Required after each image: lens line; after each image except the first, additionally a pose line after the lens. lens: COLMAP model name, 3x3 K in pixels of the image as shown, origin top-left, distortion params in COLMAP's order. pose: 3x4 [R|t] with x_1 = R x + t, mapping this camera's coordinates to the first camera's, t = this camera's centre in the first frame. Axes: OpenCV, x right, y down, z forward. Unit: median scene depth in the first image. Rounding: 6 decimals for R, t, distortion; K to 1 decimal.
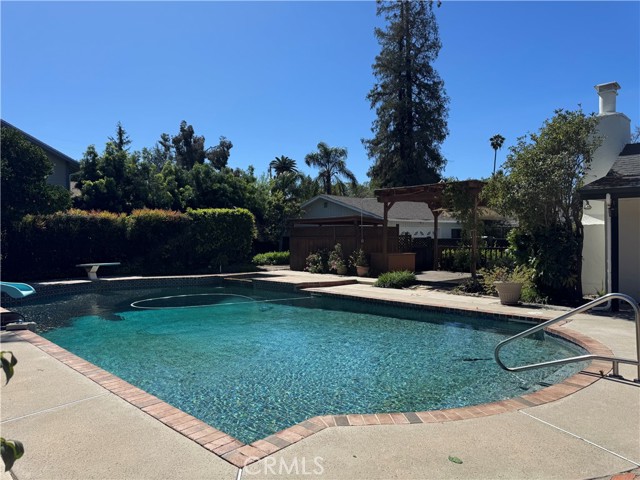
lens RADIAL K [[448.1, 0, 319.1], [0, 448.1, 240.0], [0, 0, 1]] dist [0.079951, -0.083002]
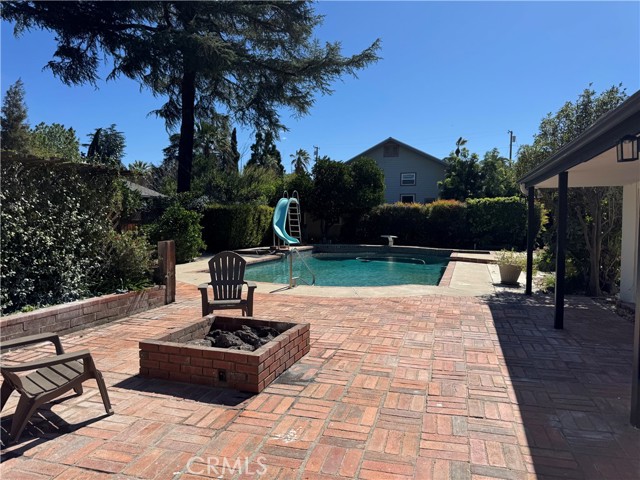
lens RADIAL K [[464.3, 0, 323.0], [0, 464.3, 242.0], [0, 0, 1]] dist [0.010233, -0.004873]
pose [[0.467181, 0.049997, -0.882747, 0.595302], [-0.023718, 0.998749, 0.044015, 0.003035], [0.883843, 0.000374, 0.467783, 0.040687]]
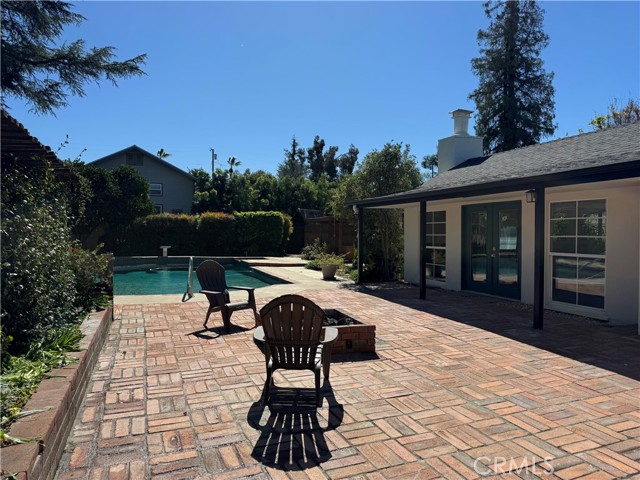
lens RADIAL K [[448.1, 0, 319.1], [0, 448.1, 240.0], [0, 0, 1]] dist [0.079951, -0.083002]
pose [[0.911534, 0.016210, -0.410905, 0.488979], [-0.014262, 0.999868, 0.007805, 0.005168], [0.410977, -0.001254, 0.911645, -0.174464]]
